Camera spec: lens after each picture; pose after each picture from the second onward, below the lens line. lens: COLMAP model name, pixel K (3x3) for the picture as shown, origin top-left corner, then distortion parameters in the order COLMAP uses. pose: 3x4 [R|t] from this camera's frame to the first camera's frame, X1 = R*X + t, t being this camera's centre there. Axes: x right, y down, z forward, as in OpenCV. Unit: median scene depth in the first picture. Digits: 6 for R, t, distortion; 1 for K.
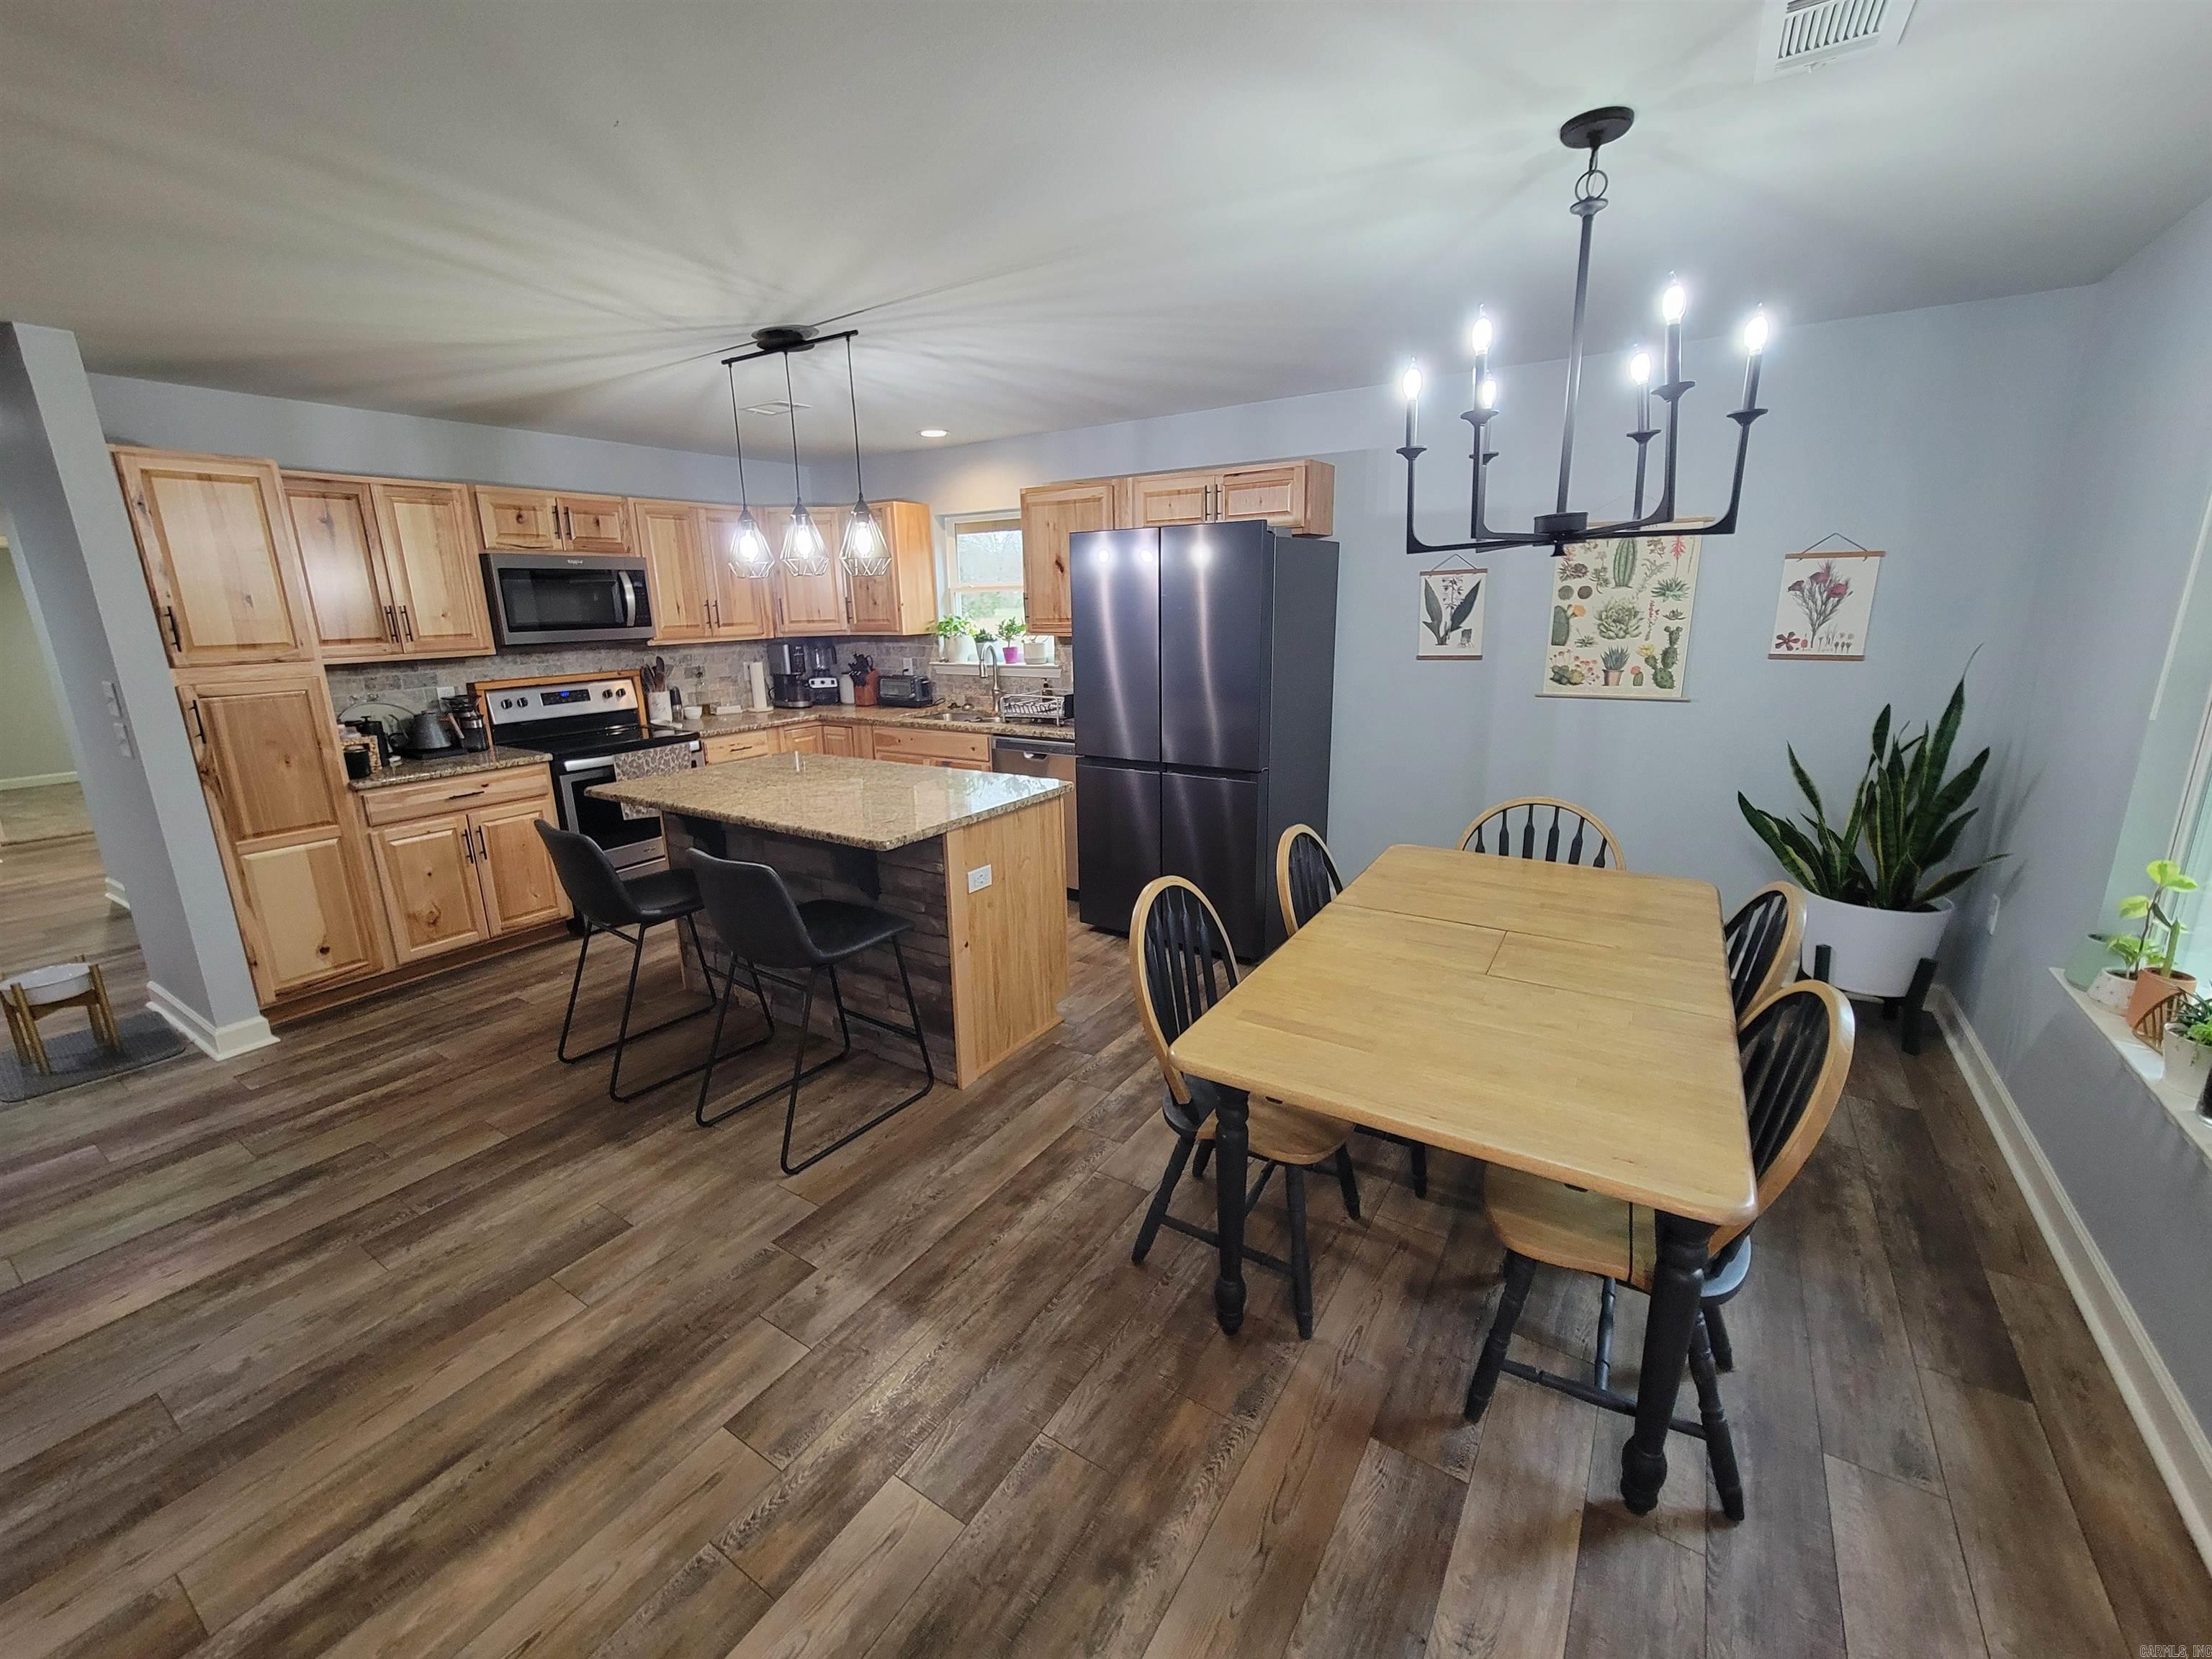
lens RADIAL K [[904.6, 0, 1093.2], [0, 904.6, 817.2], [0, 0, 1]] dist [-0.000280, 0.000010]
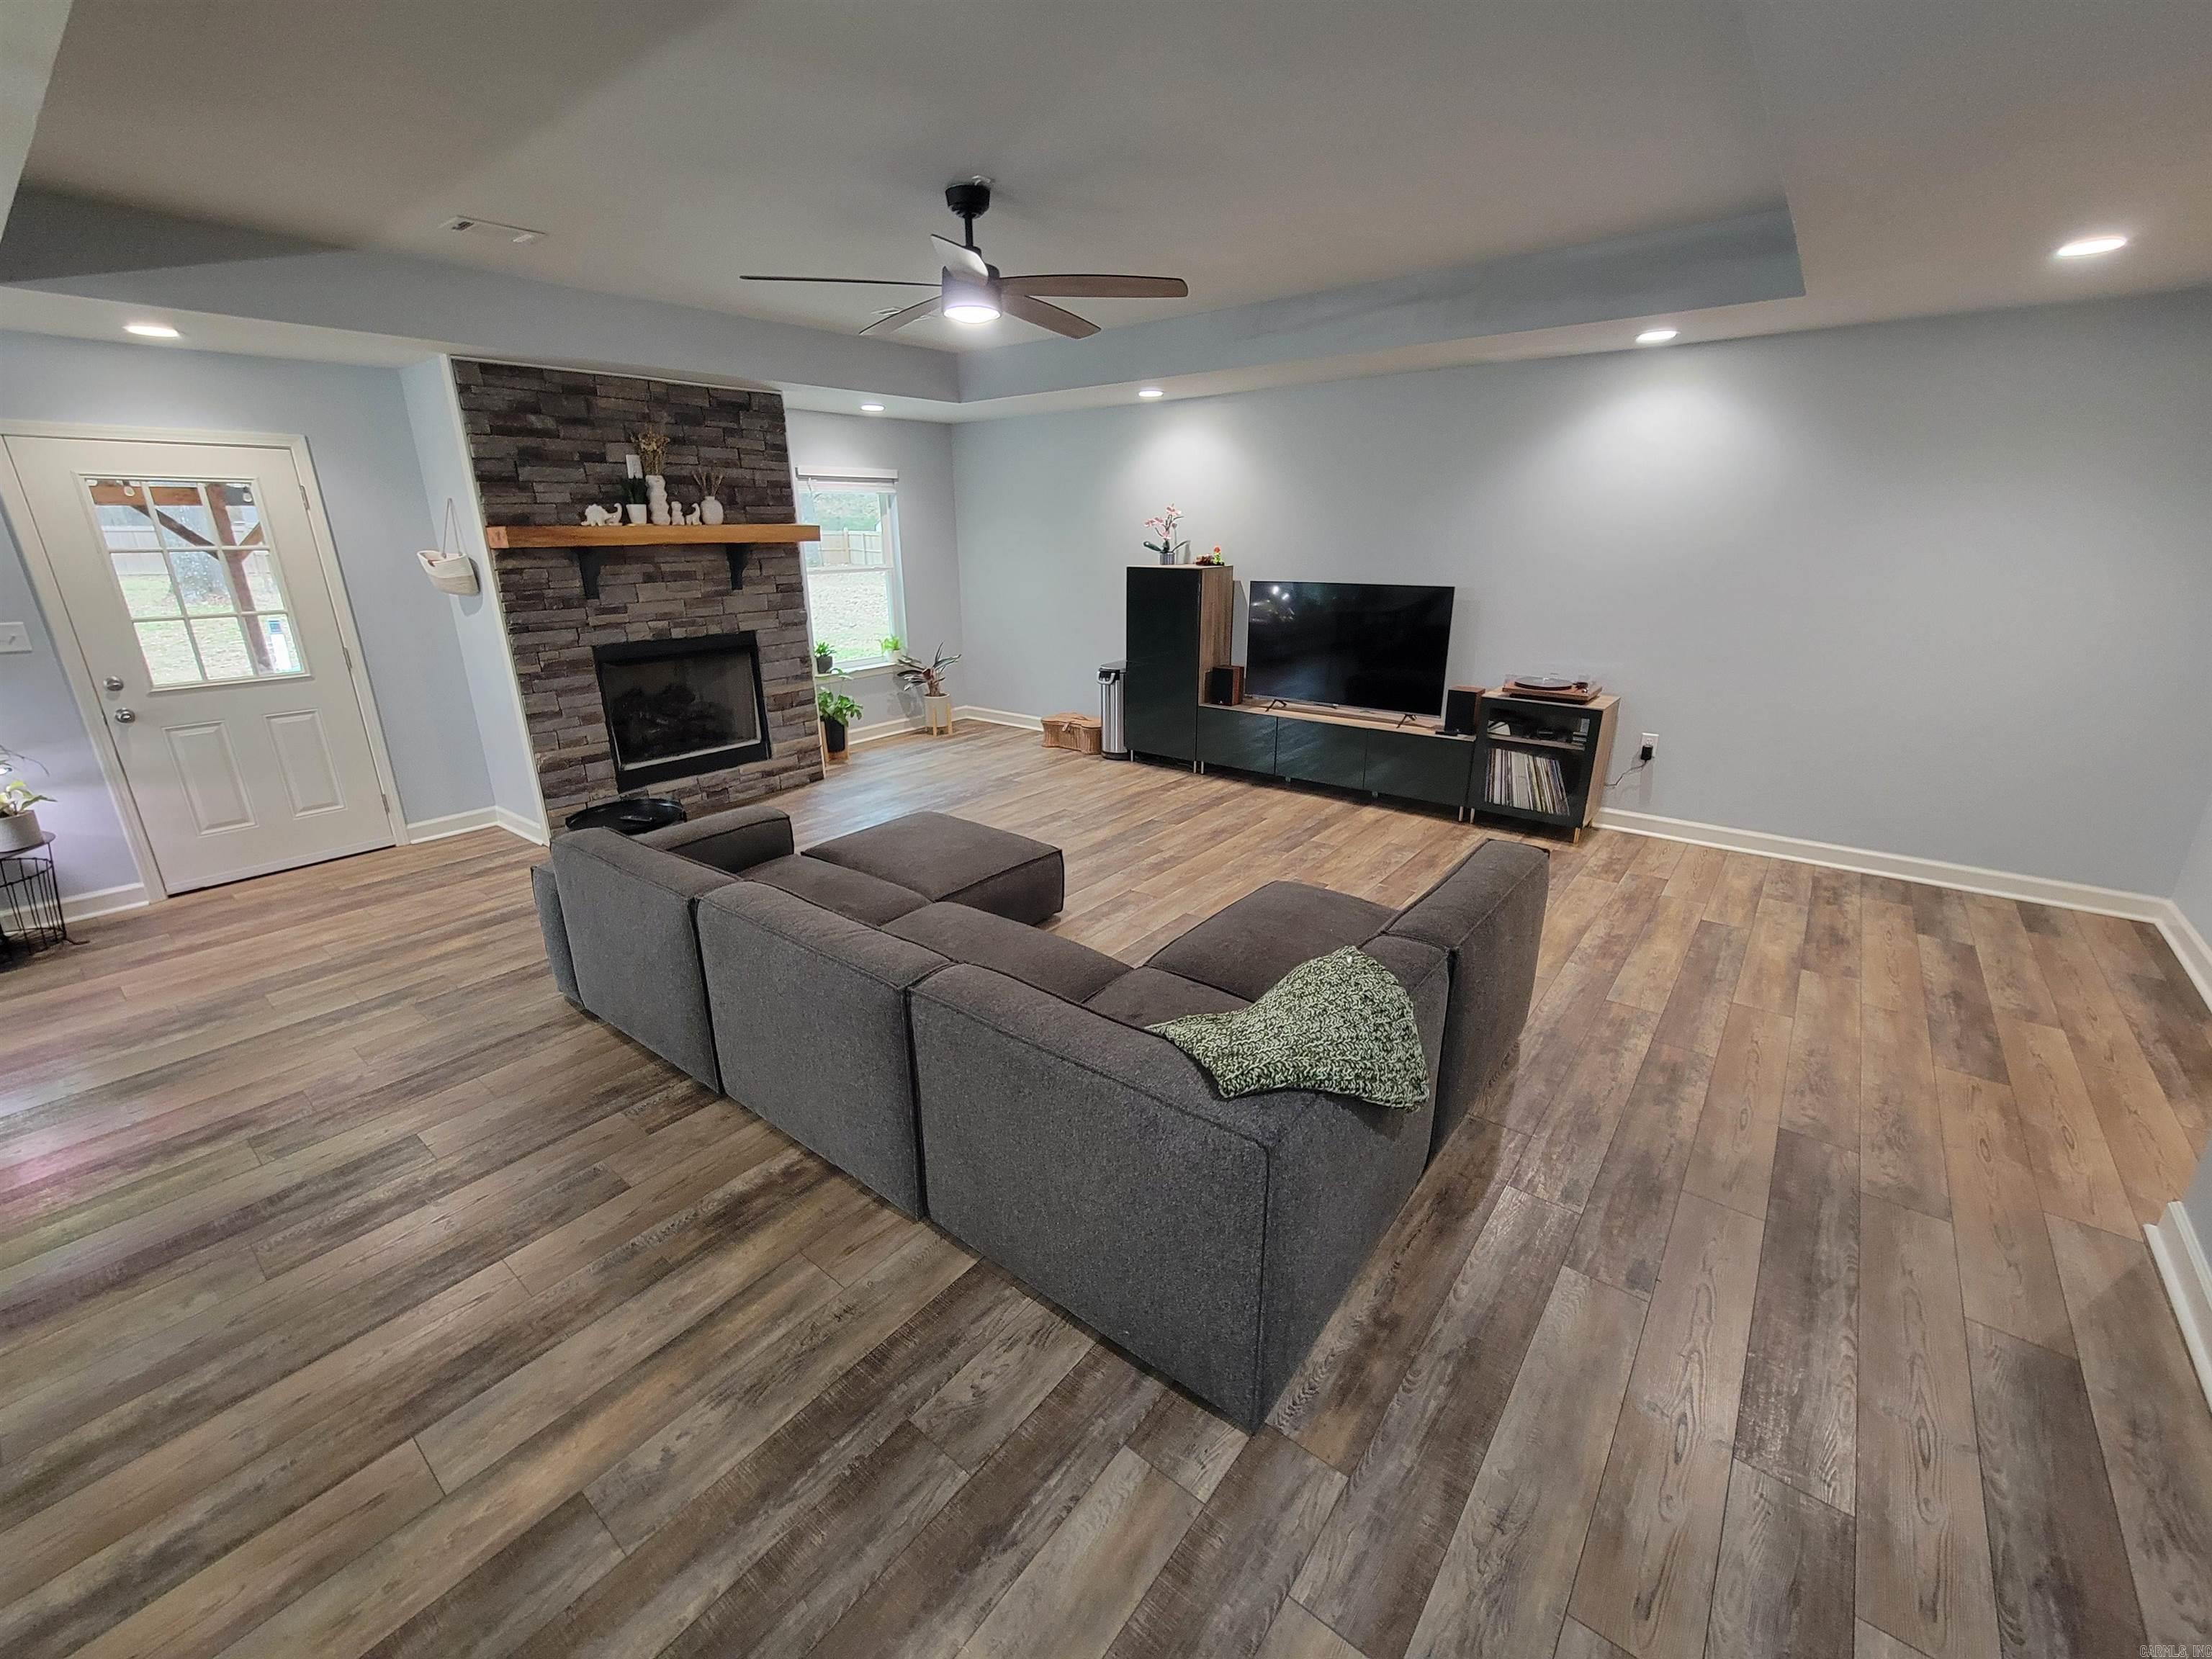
lens RADIAL K [[904.6, 0, 1084.0], [0, 904.6, 824.8], [0, 0, 1]] dist [-0.000280, 0.000010]
pose [[-0.994513, -0.002199, 0.104589, -1.220424], [0.053634, 0.847666, 0.527812, -0.214467], [-0.089817, 0.530526, -0.842897, 0.878516]]
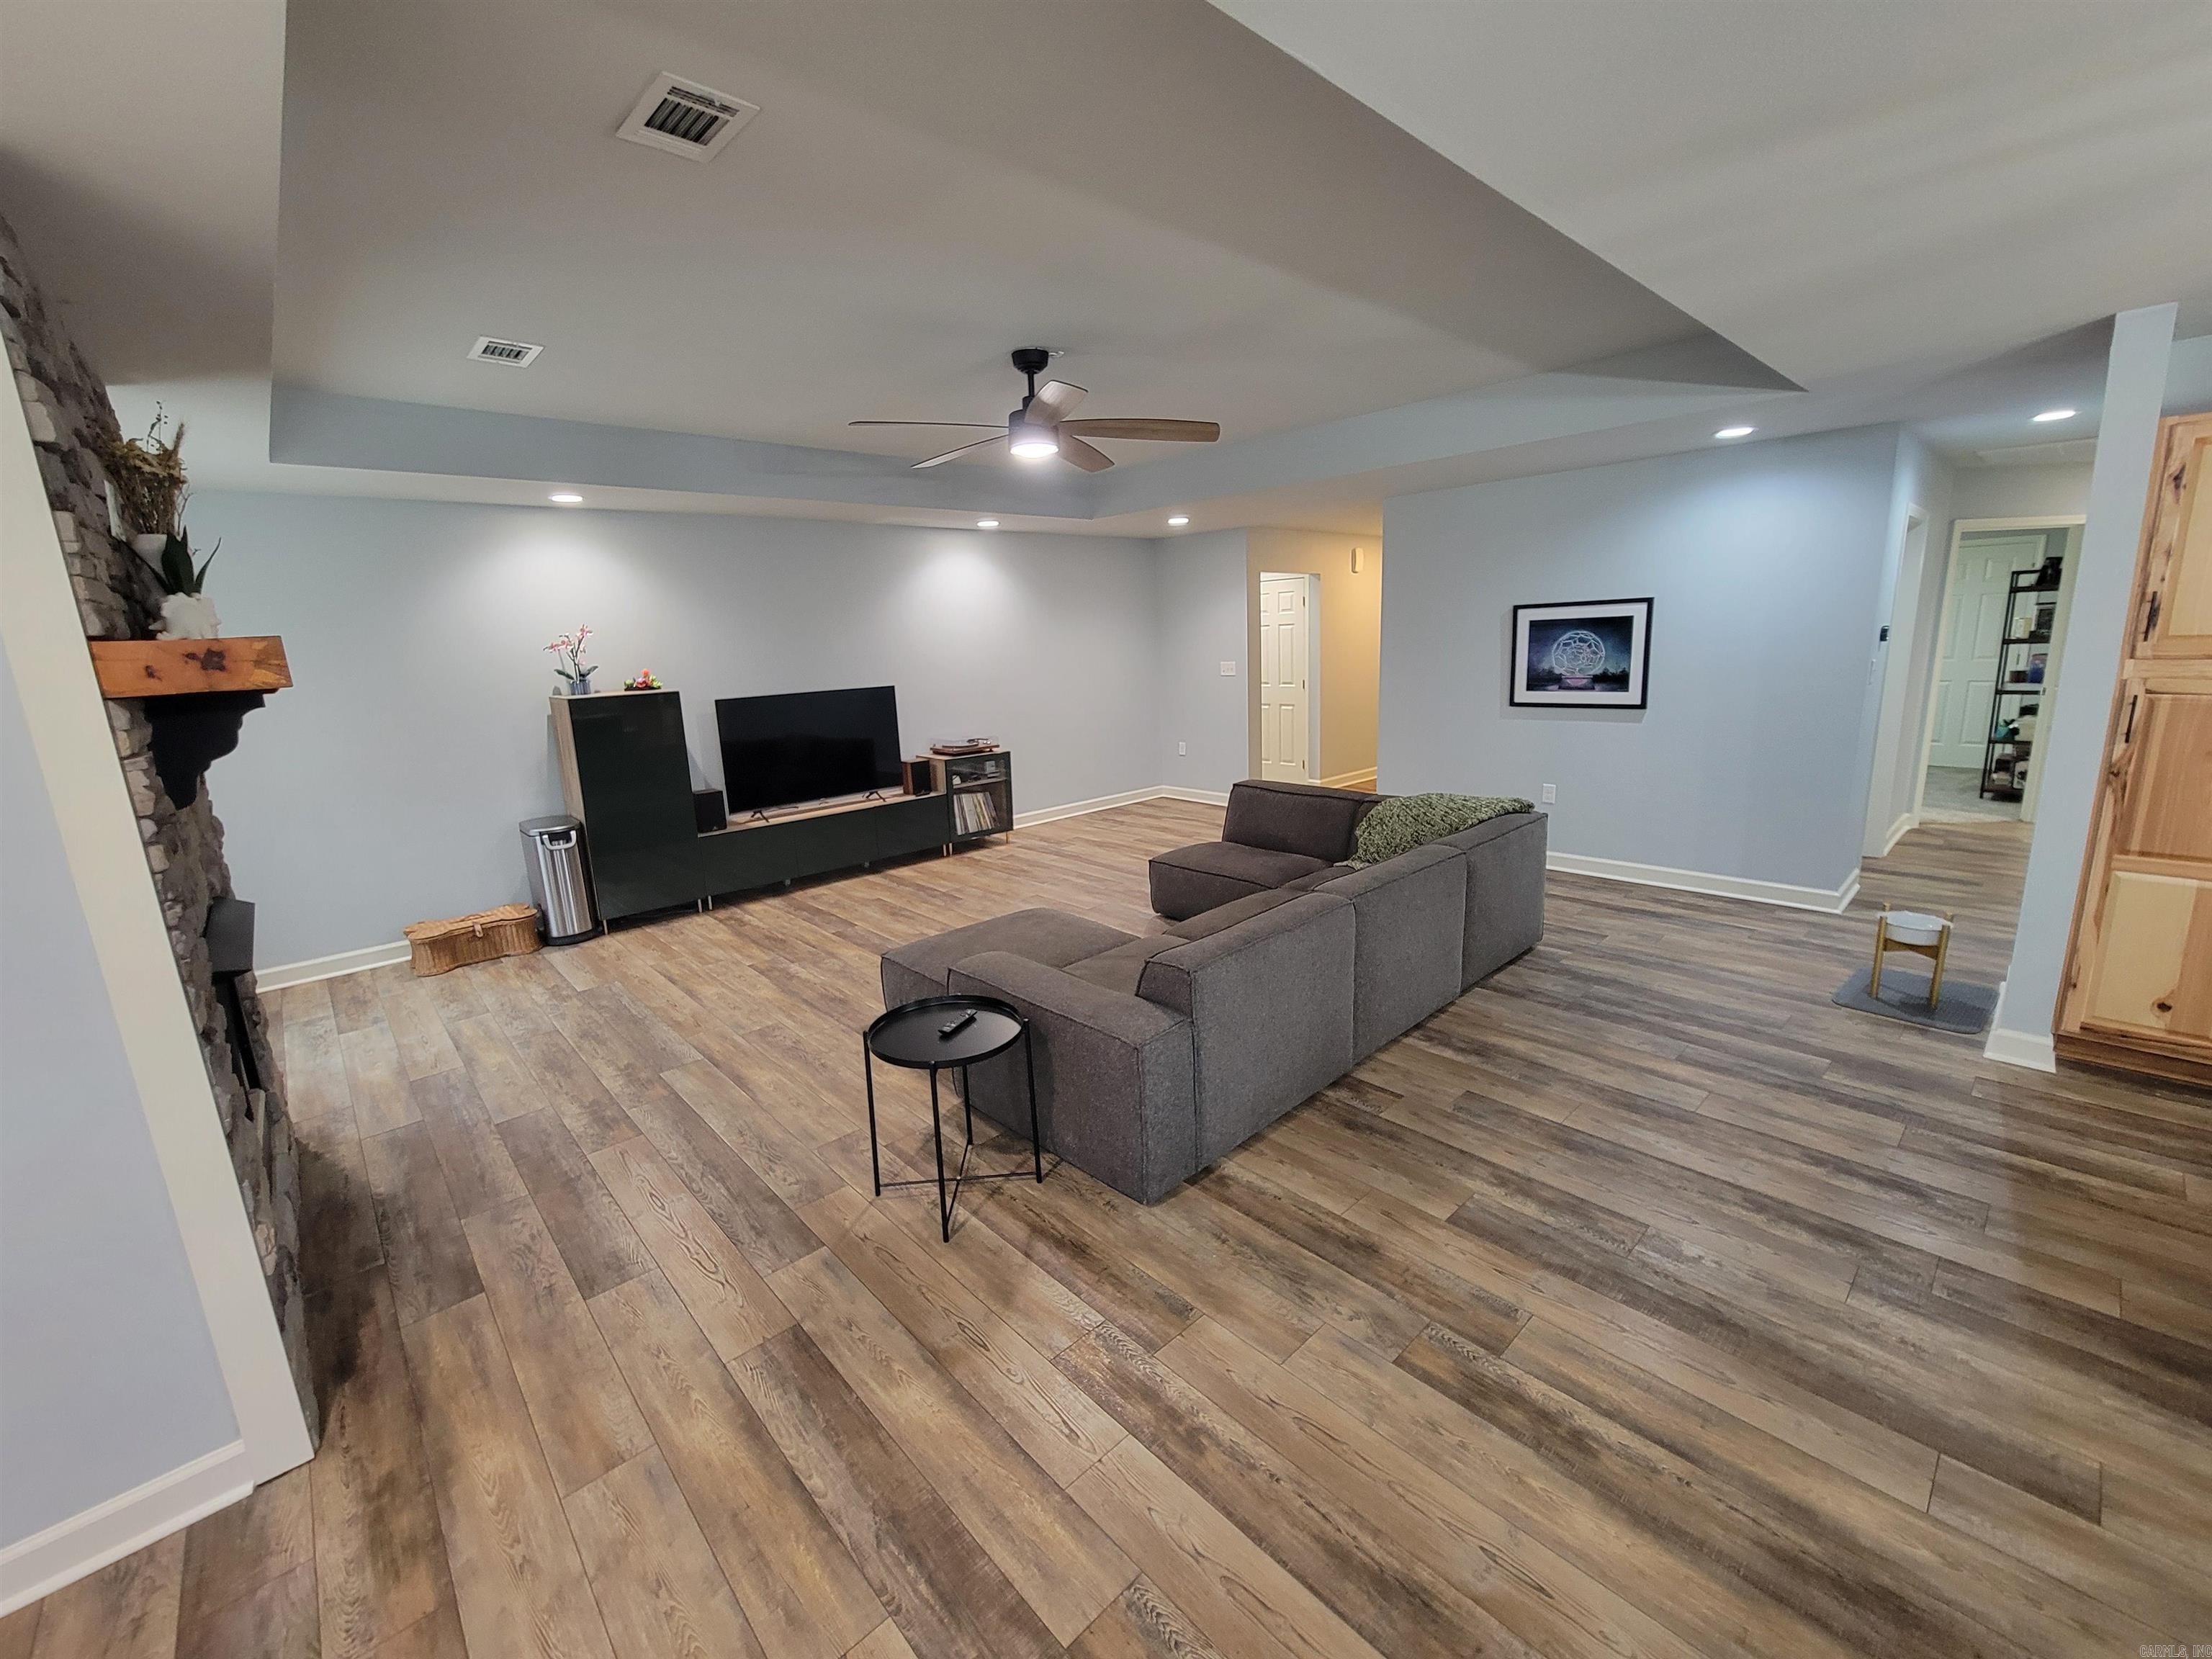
lens RADIAL K [[904.6, 0, 1107.1], [0, 904.6, 827.3], [0, 0, 1]] dist [-0.000280, 0.000010]
pose [[-0.237405, 0.234968, -0.942565, 0.129583], [-0.184796, 0.941662, 0.281288, -0.066247], [0.953671, 0.240962, -0.180134, 0.202835]]
